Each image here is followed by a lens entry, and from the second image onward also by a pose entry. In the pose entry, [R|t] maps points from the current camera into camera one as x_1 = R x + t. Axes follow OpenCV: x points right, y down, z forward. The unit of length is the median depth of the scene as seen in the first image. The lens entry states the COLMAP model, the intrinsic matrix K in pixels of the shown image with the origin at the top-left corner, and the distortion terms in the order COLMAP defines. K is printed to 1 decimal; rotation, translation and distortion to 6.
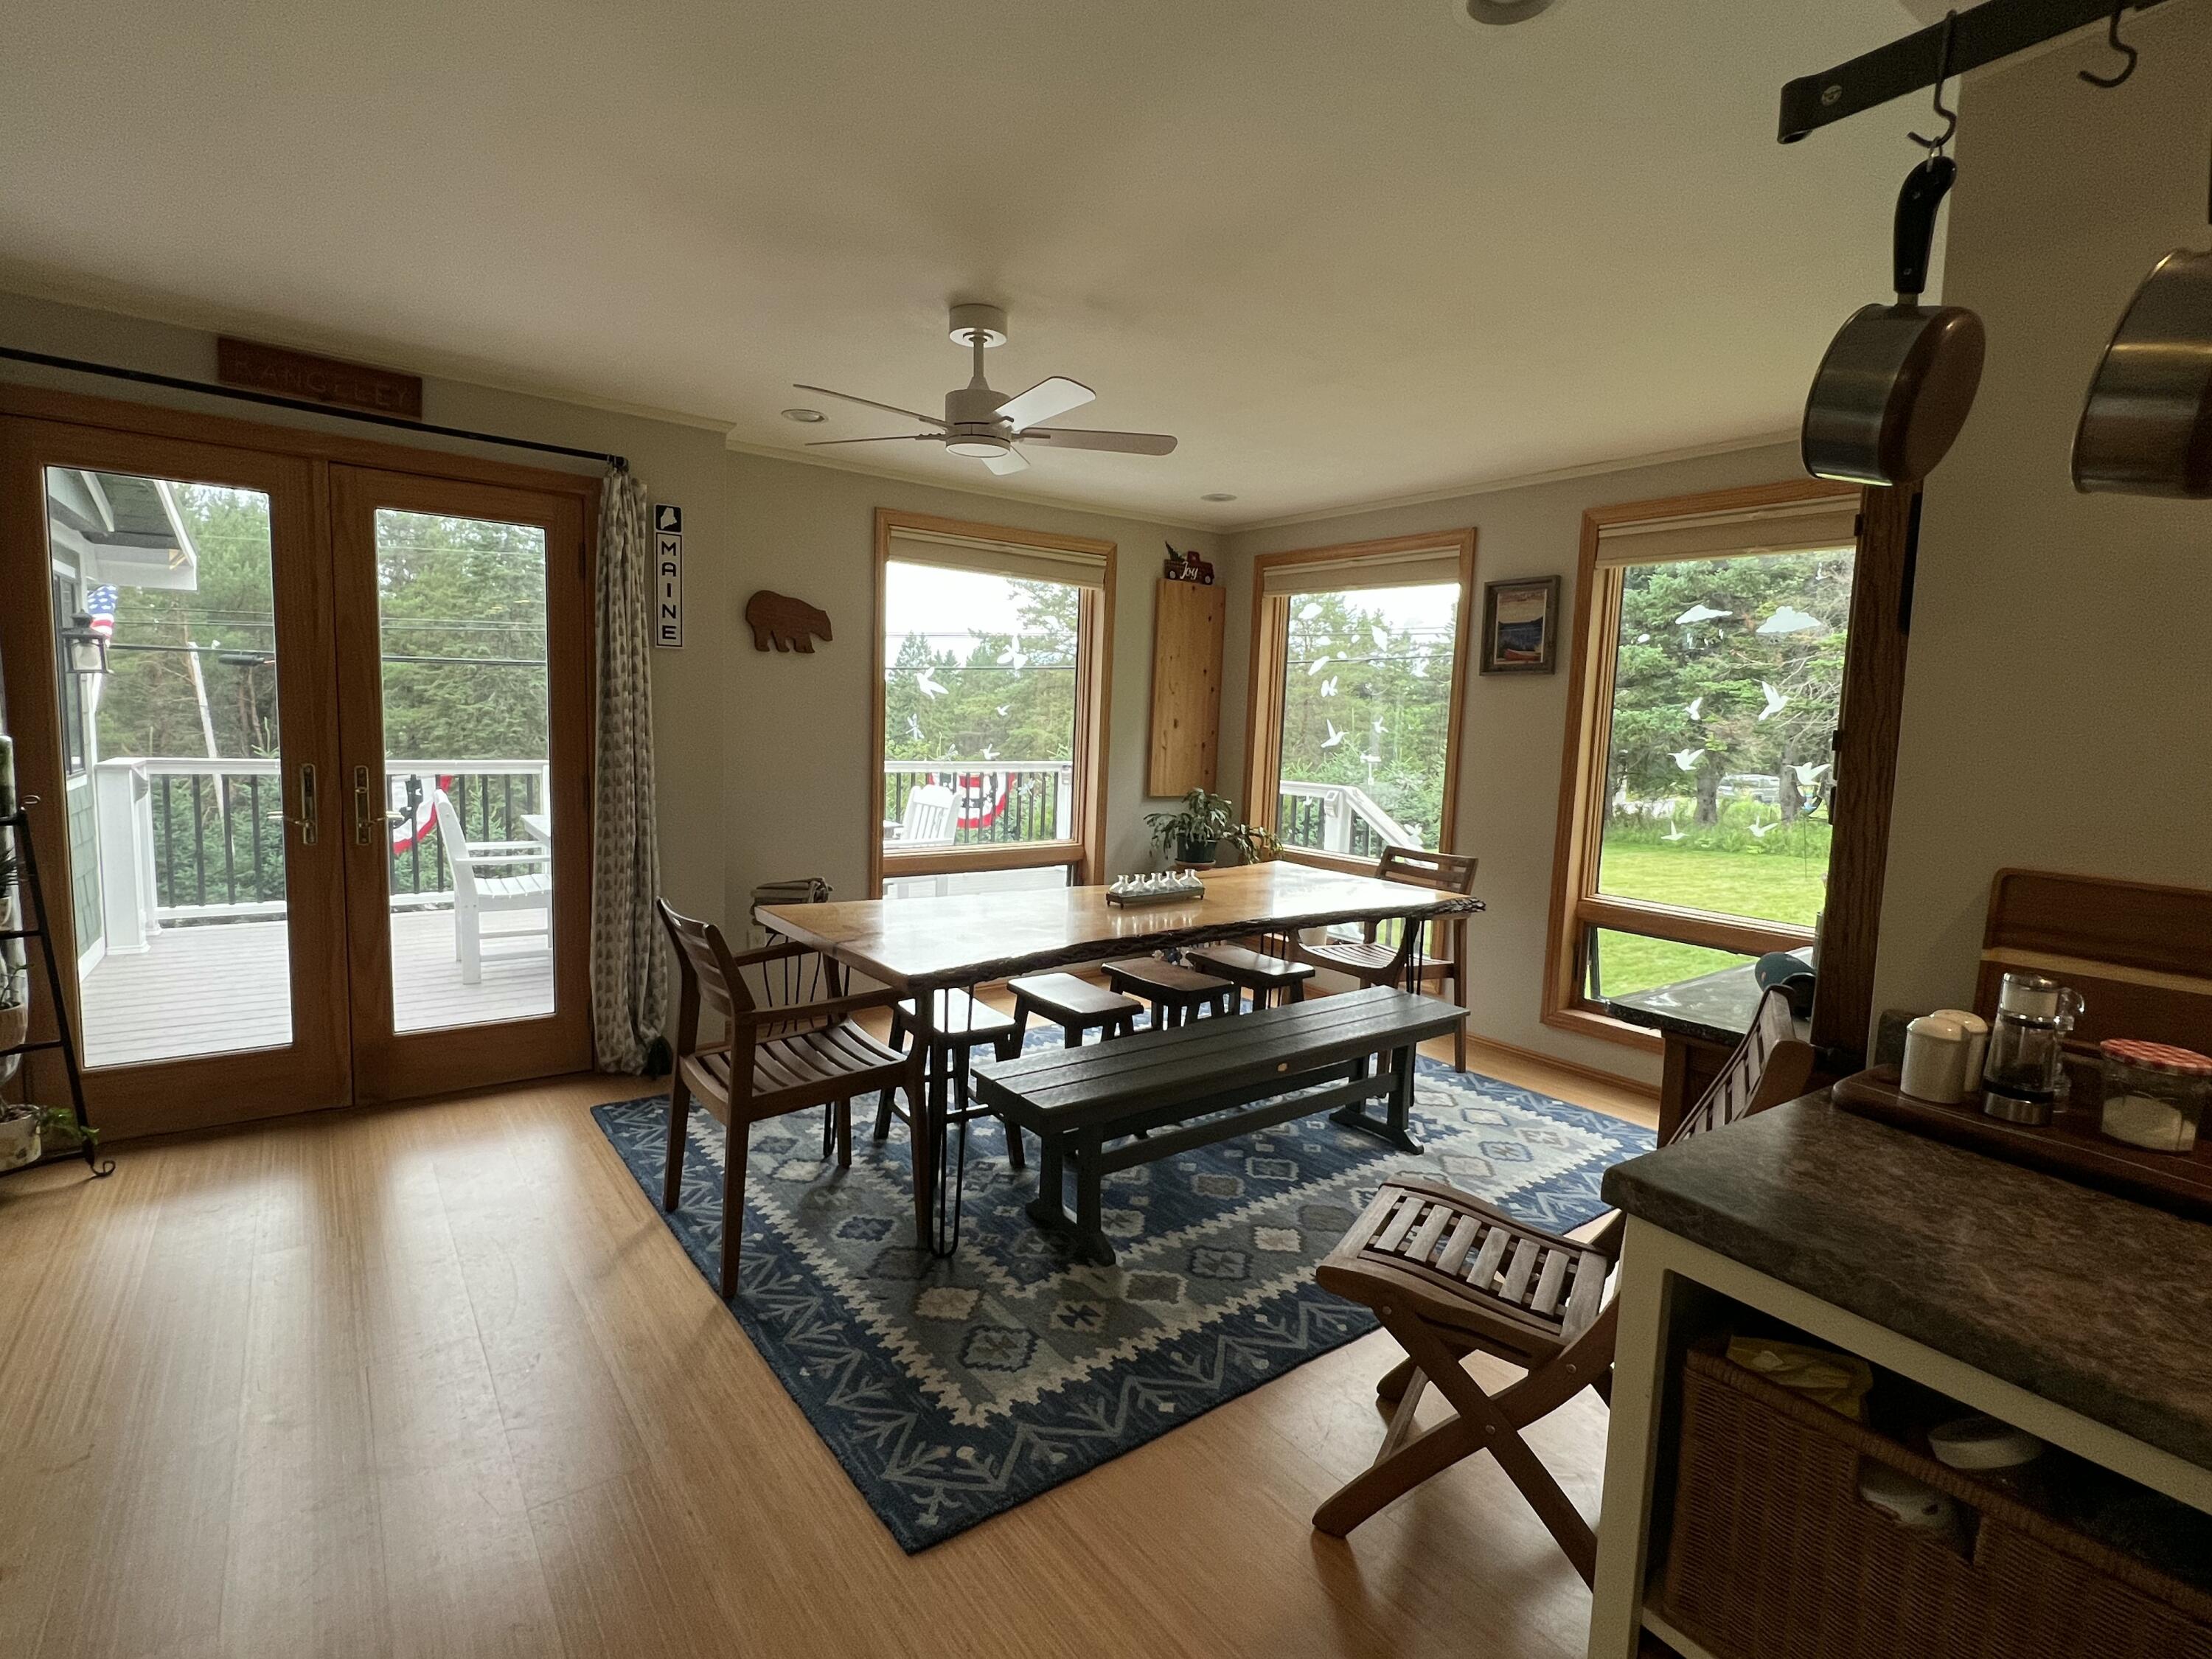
lens RADIAL K [[1064.5, 0, 1099.9], [0, 1064.5, 820.7], [0, 0, 1]] dist [-0.003154, -0.000191]
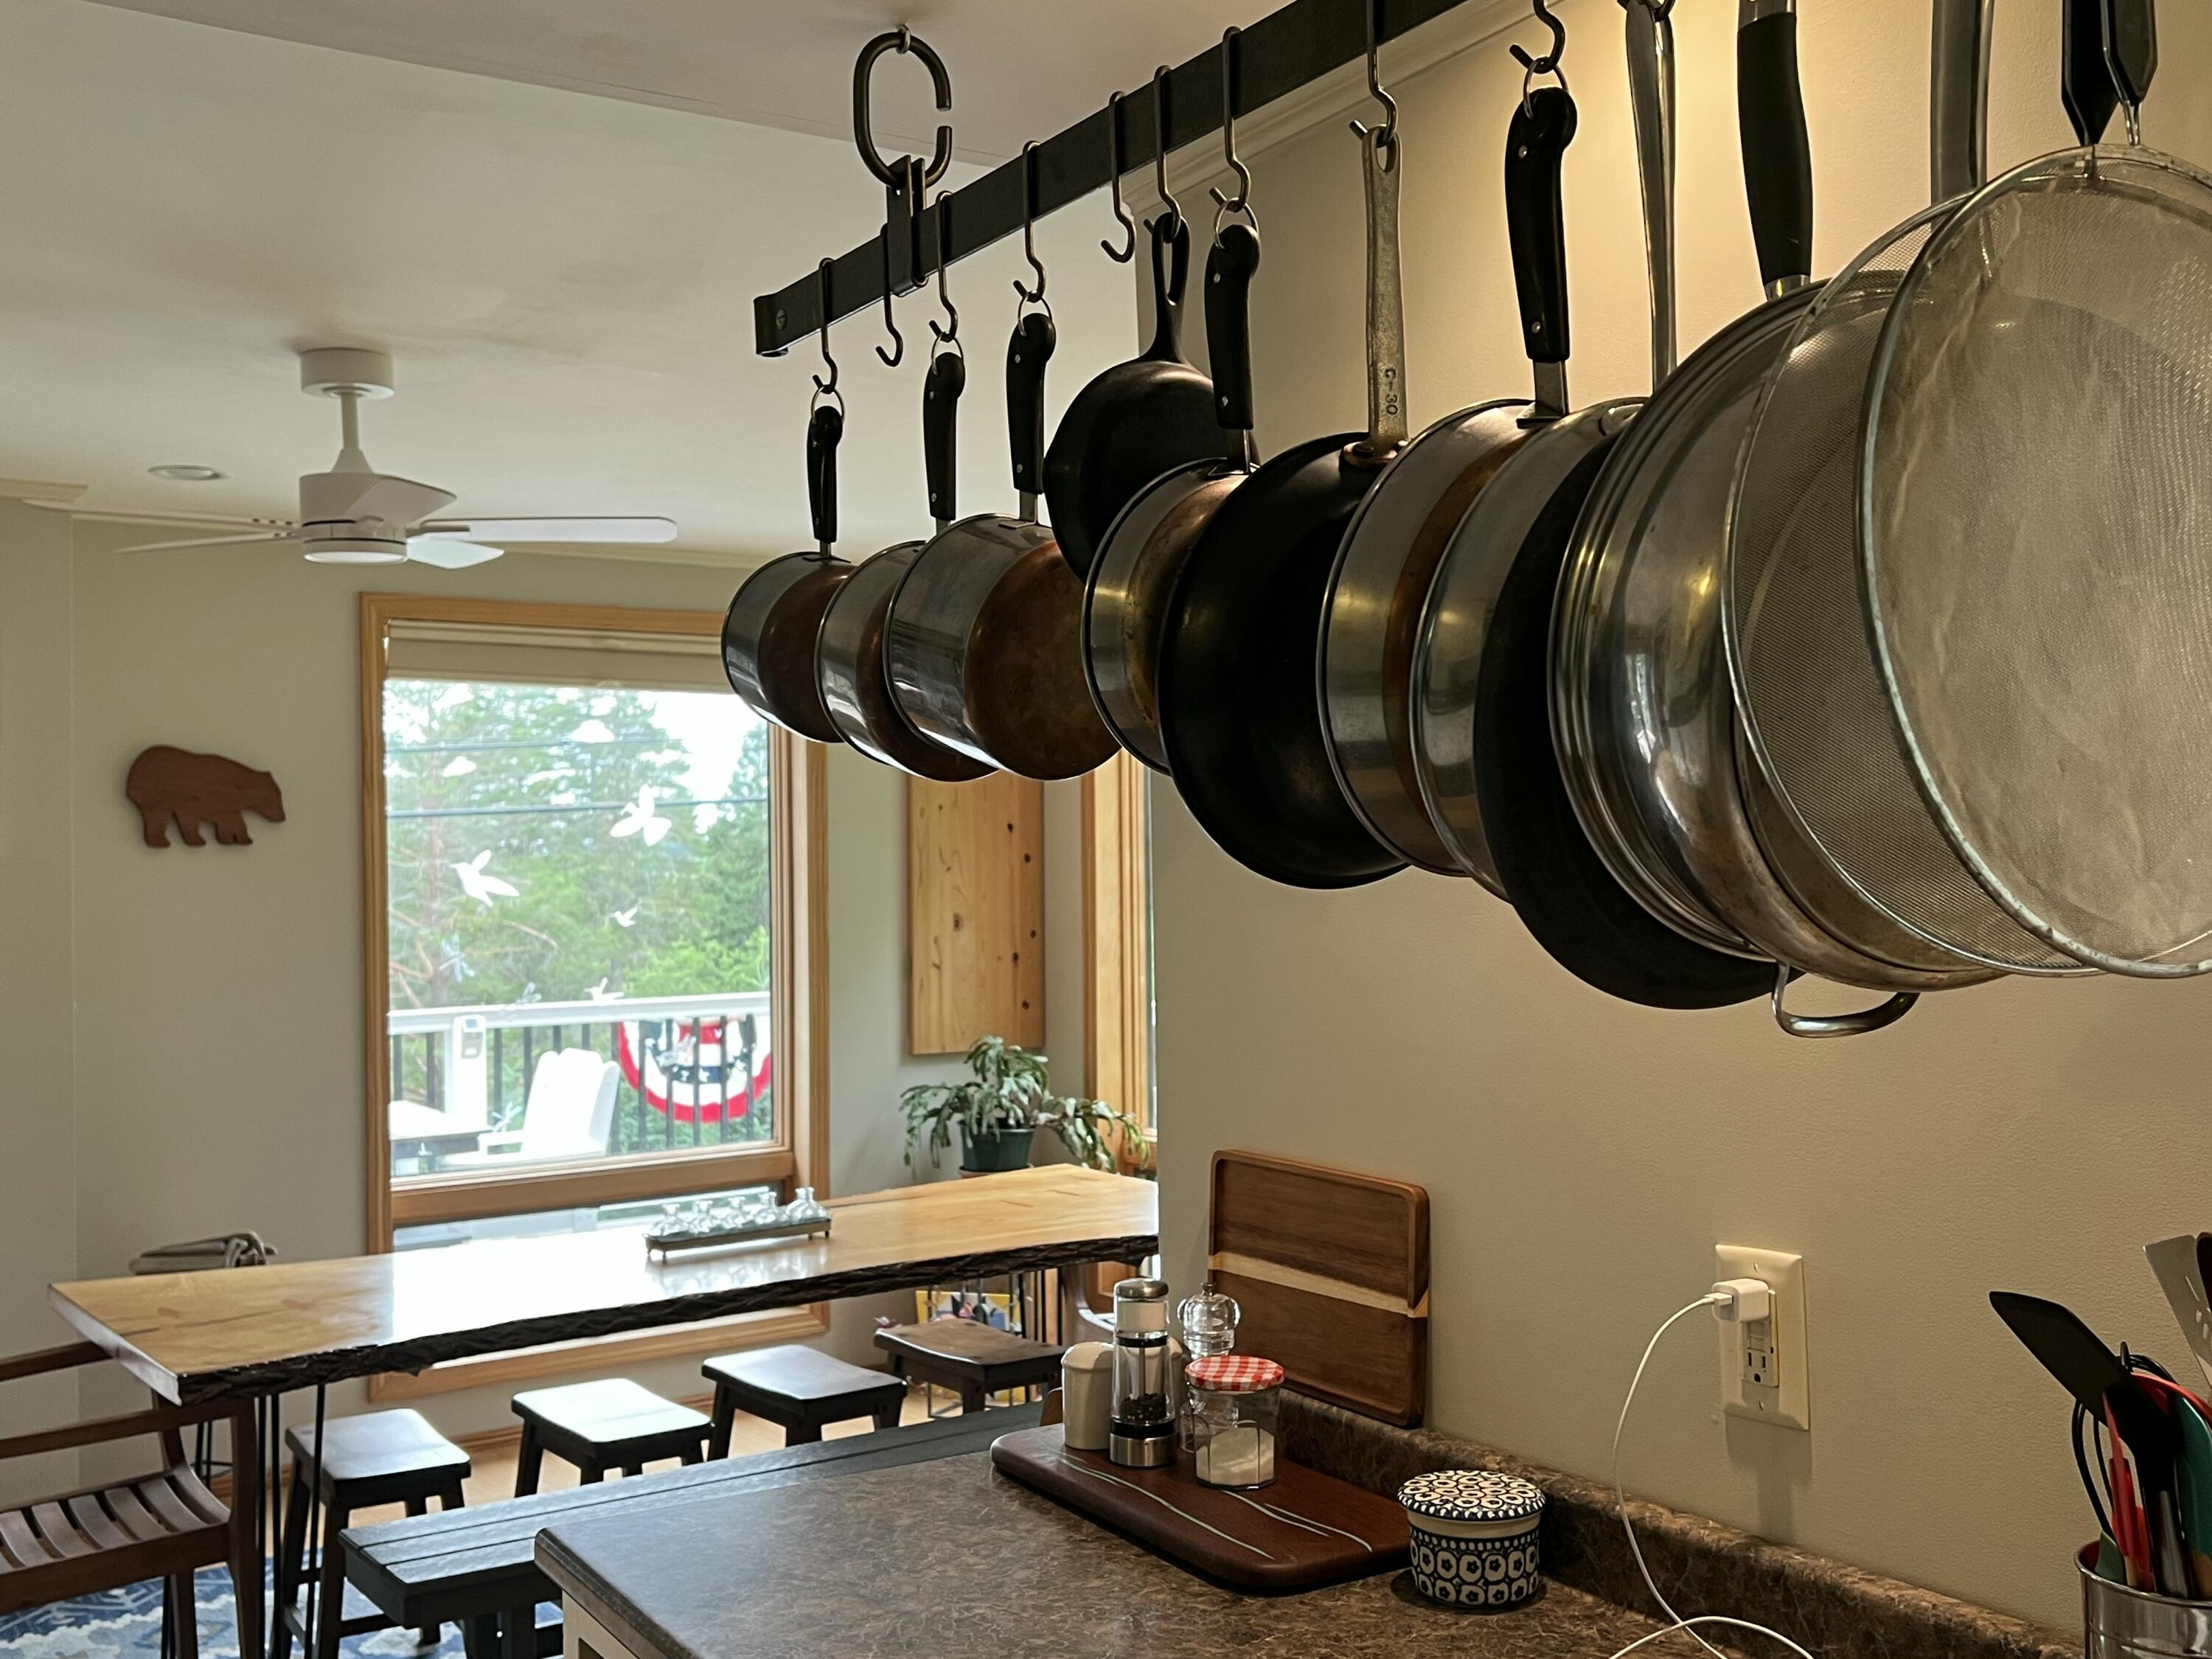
lens RADIAL K [[2174.3, 0, 1109.0], [0, 2174.3, 838.0], [0, 0, 1]] dist [-0.000546, 0.000000]
pose [[0.998672, -0.049826, -0.013101, 0.202111], [0.048033, 0.992435, -0.112983, -0.002508], [0.018631, 0.112204, 0.993511, -0.168654]]
